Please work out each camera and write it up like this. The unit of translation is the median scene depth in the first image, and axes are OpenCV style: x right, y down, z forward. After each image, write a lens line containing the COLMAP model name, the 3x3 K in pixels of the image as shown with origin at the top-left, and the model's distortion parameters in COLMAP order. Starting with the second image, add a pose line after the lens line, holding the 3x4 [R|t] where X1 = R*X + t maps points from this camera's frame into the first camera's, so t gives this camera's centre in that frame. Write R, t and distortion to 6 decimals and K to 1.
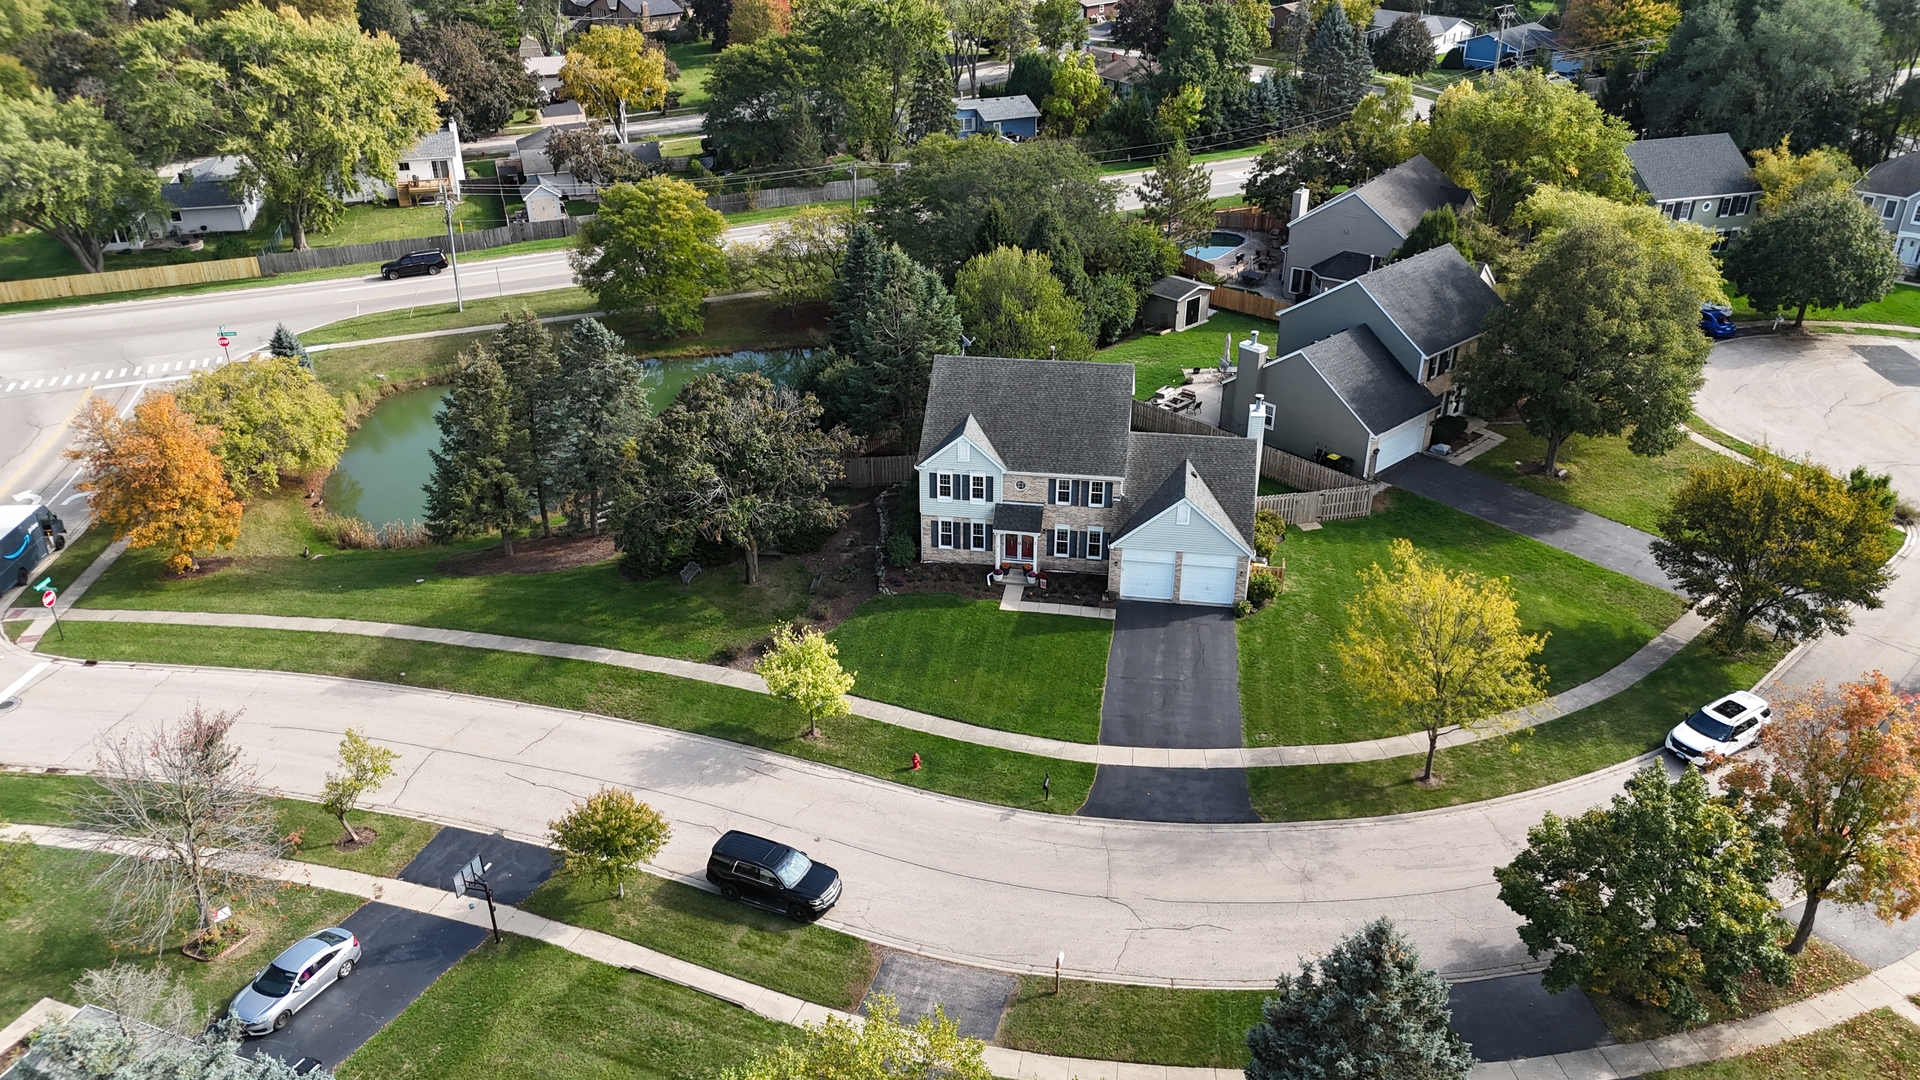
lens RADIAL K [[1408.5, 0, 960.0], [0, 1408.5, 540.0], [0, 0, 1]] dist [0.066383, -0.060804]
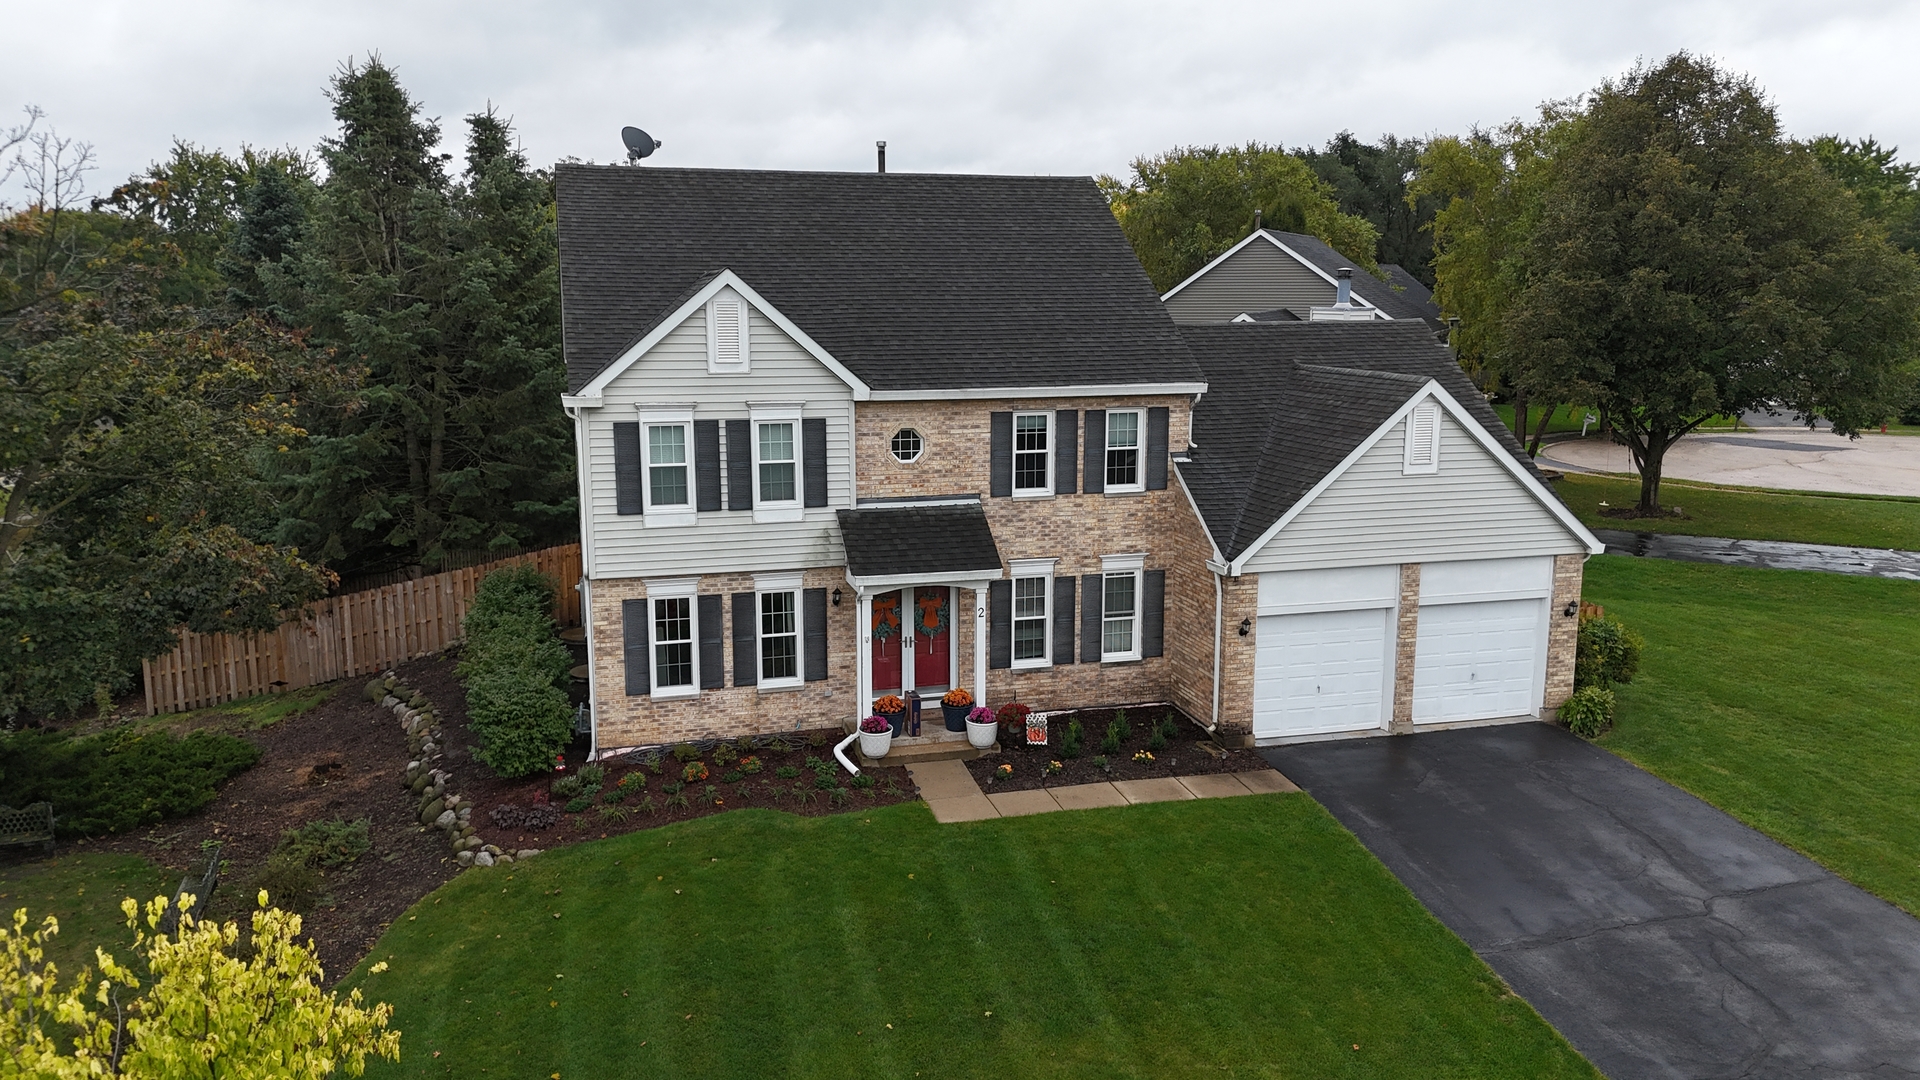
lens RADIAL K [[1408.5, 0, 960.0], [0, 1408.5, 540.0], [0, 0, 1]] dist [0.066383, -0.060804]
pose [[0.909673, -0.070437, 0.409308, -0.079174], [0.193769, 0.943660, -0.268254, 0.070525], [-0.367353, 0.323334, 0.872071, 0.711112]]
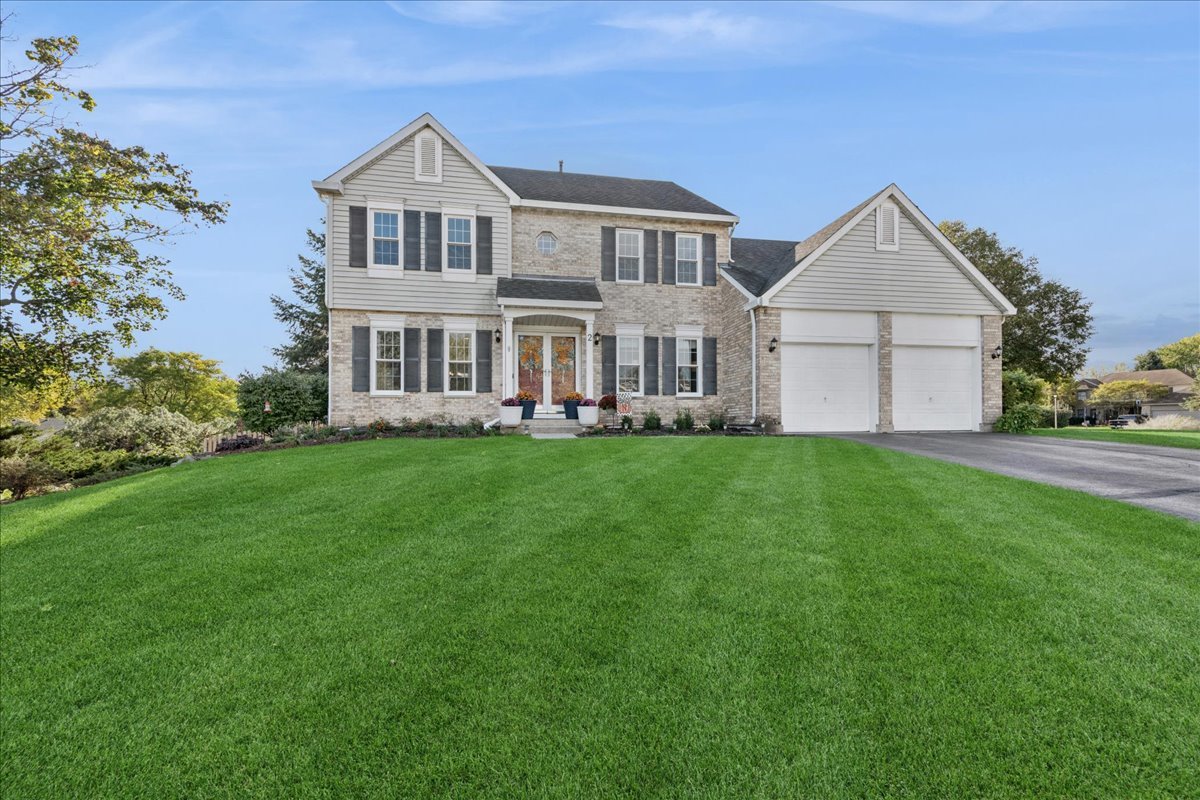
lens RADIAL K [[495.8, 0, 607.2], [0, 495.8, 414.2], [0, 0, 1]] dist [0.002039, 0.000178]
pose [[0.941560, 0.003367, 0.336828, 0.003312], [0.158731, 0.877532, -0.452485, 0.099191], [-0.297101, 0.479507, 0.825714, 0.864502]]
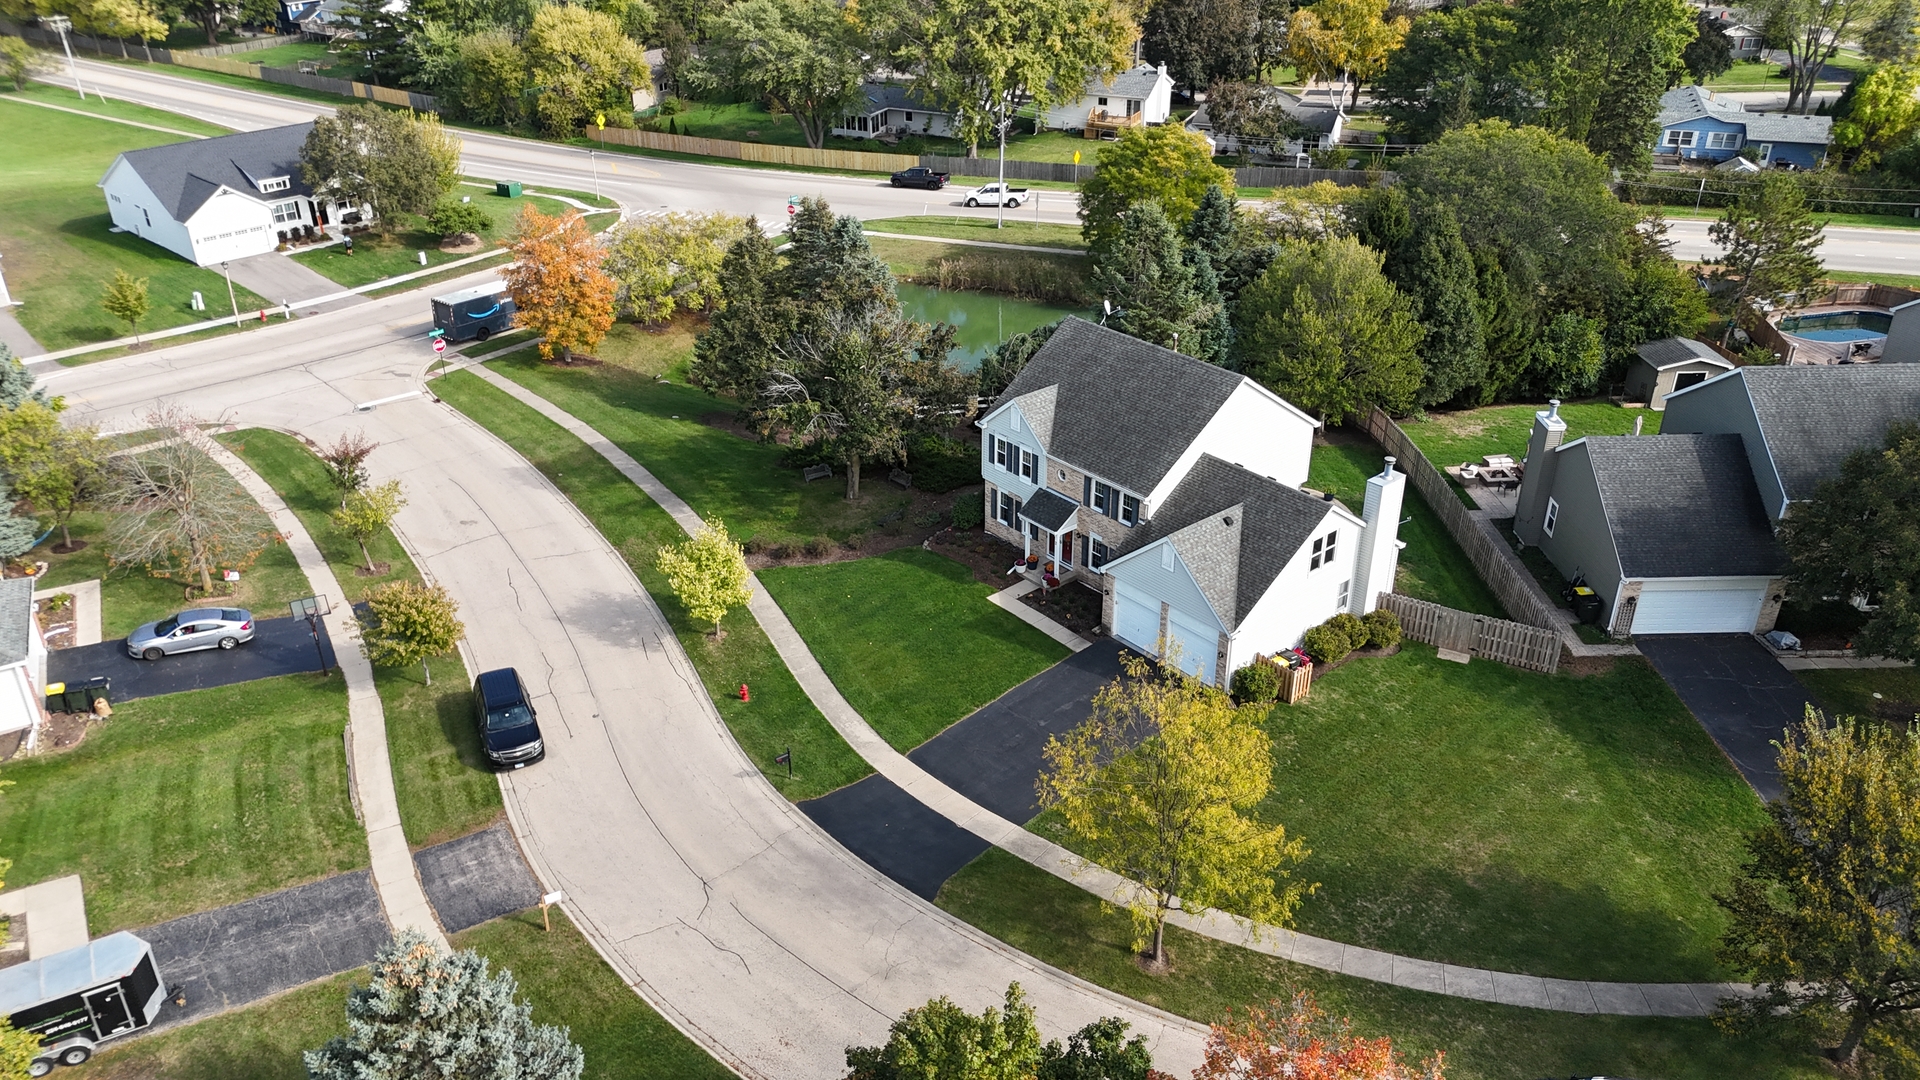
lens RADIAL K [[1408.5, 0, 960.0], [0, 1408.5, 540.0], [0, 0, 1]] dist [0.066383, -0.060804]
pose [[0.757194, 0.310539, -0.574650, 0.502609], [-0.307465, 0.945649, 0.105891, -0.072566], [0.576301, 0.096505, 0.811520, 0.256632]]
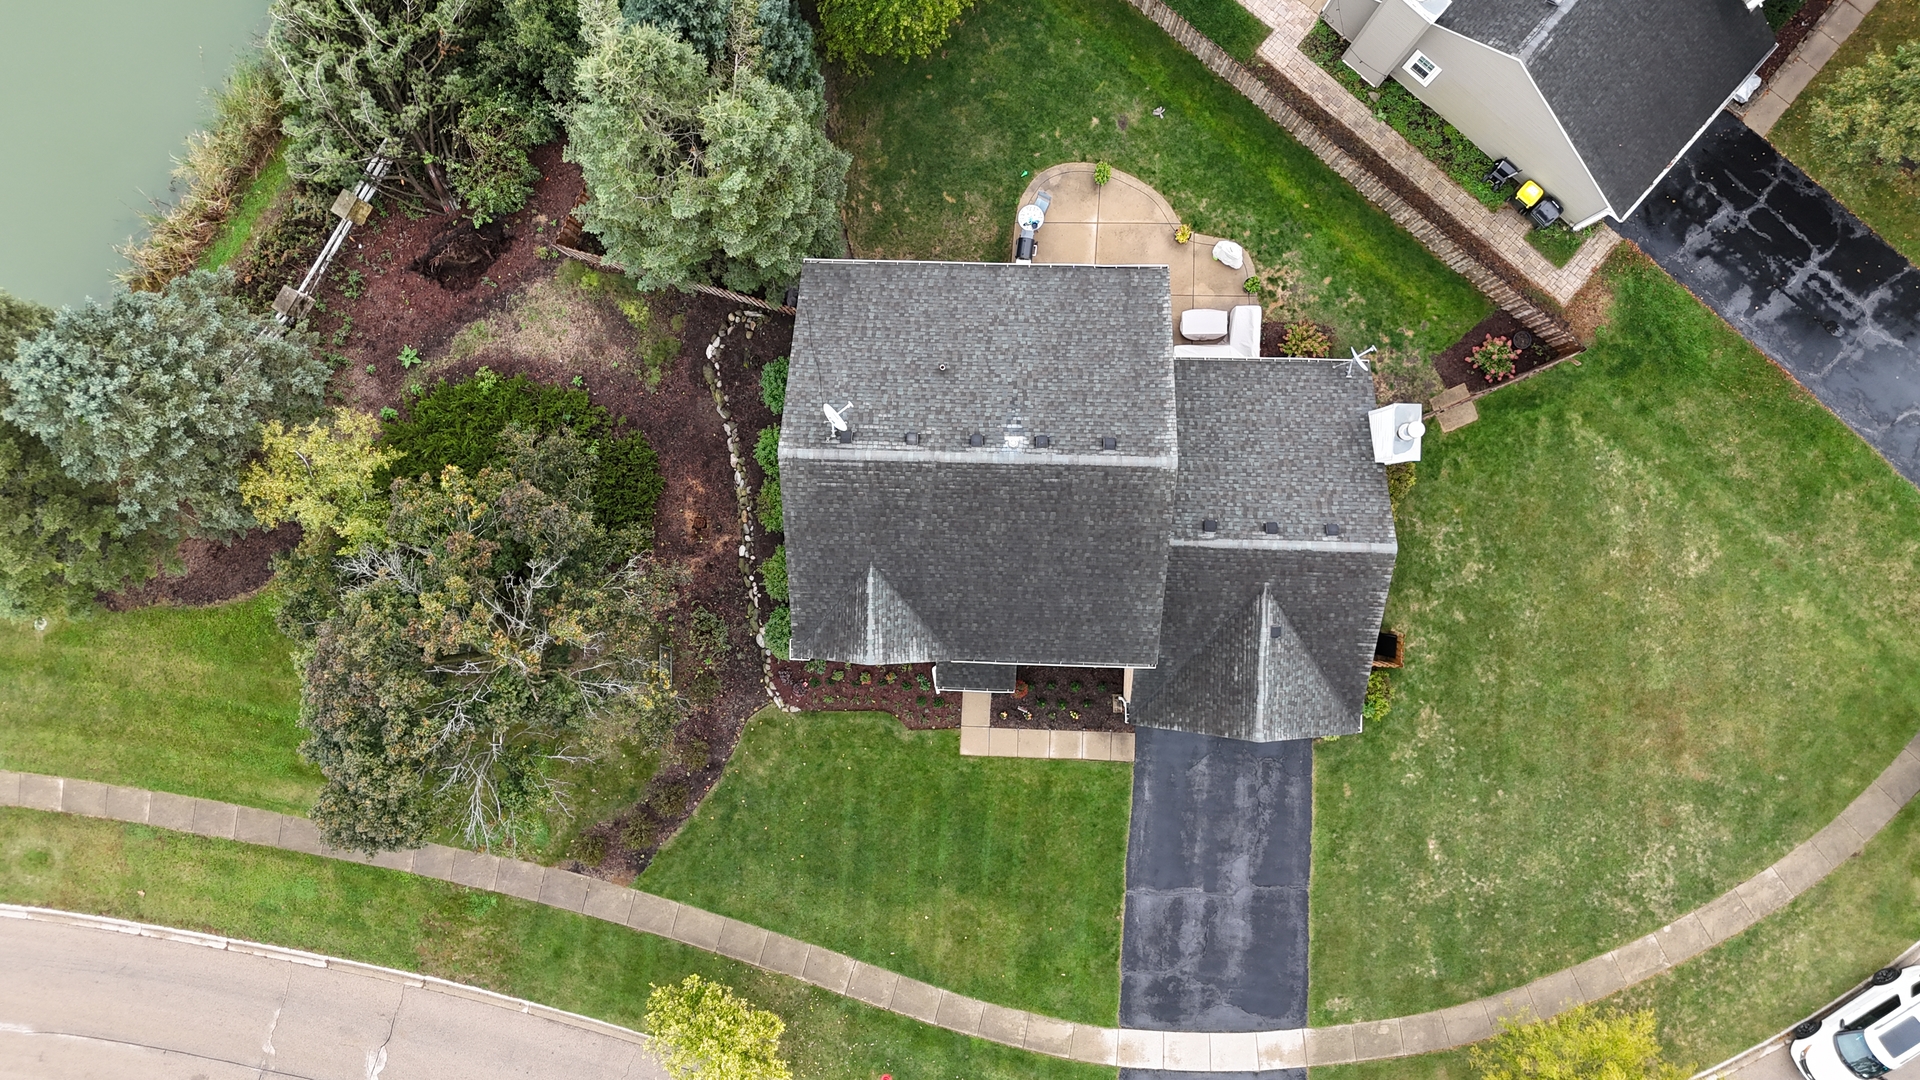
lens RADIAL K [[1408.5, 0, 960.0], [0, 1408.5, 540.0], [0, 0, 1]] dist [0.066383, -0.060804]
pose [[0.992063, -0.121350, -0.032948, 0.060300], [0.086307, 0.466570, 0.880263, -0.568021], [-0.091447, -0.876120, 0.473341, 0.753337]]
